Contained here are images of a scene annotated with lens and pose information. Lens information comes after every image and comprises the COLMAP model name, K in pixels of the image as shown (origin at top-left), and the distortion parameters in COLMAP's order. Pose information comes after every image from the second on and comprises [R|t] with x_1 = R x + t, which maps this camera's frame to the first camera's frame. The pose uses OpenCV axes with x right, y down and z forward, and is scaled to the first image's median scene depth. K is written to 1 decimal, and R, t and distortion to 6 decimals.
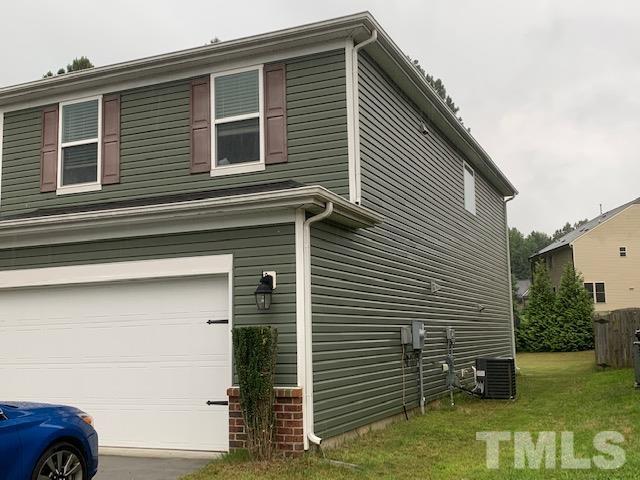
lens RADIAL K [[721.1, 0, 320.0], [0, 721.1, 240.0], [0, 0, 1]] dist [-0.002781, -0.005118]
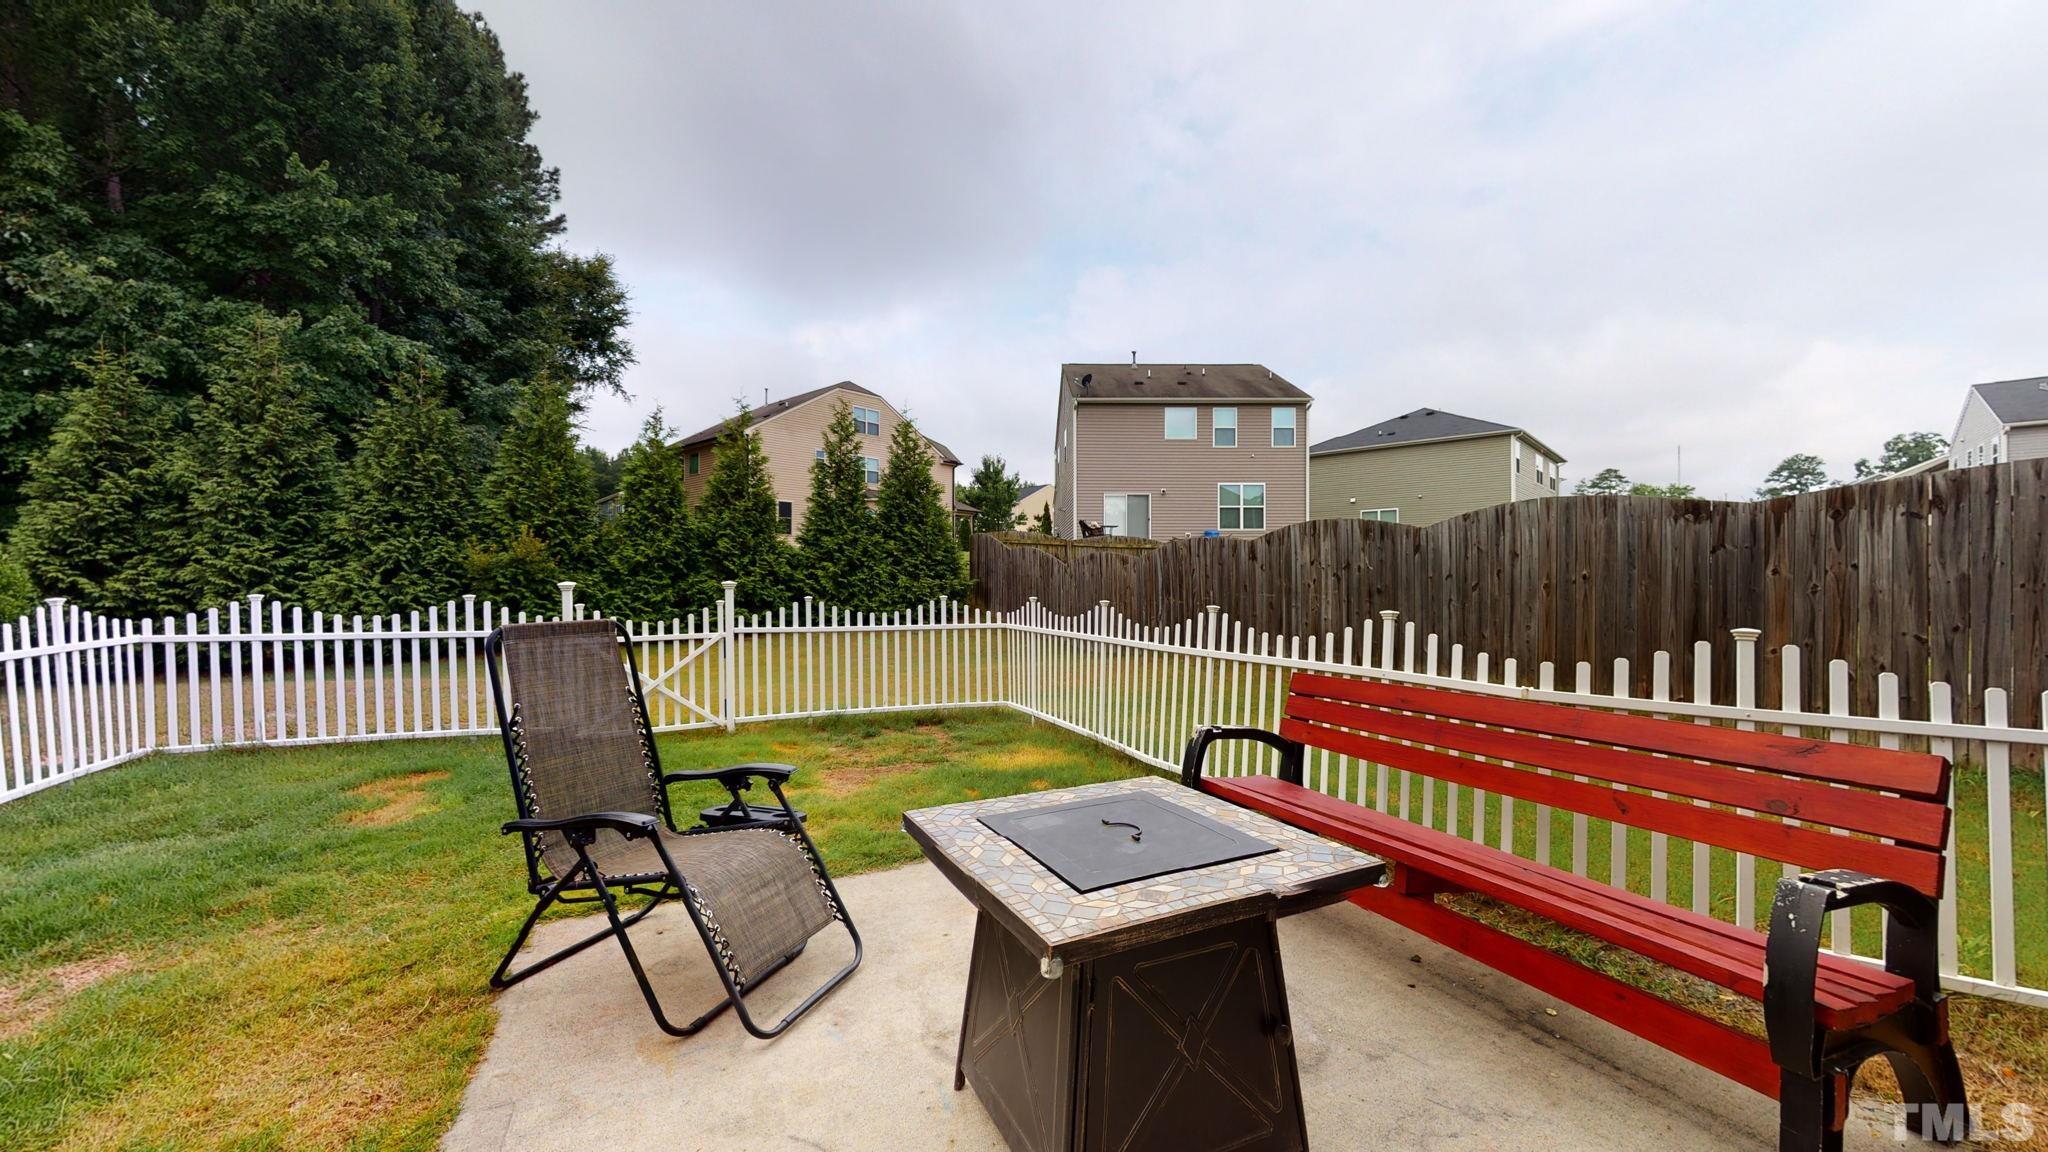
lens RADIAL K [[742.2, 0, 1024.0], [0, 742.2, 576.0], [0, 0, 1]] dist [0.001447, -0.000370]
pose [[0.655008, 0.013781, 0.755497, 0.057628], [-0.104044, 0.991955, 0.072111, 0.087720], [-0.748425, -0.125838, 0.651172, 0.655255]]
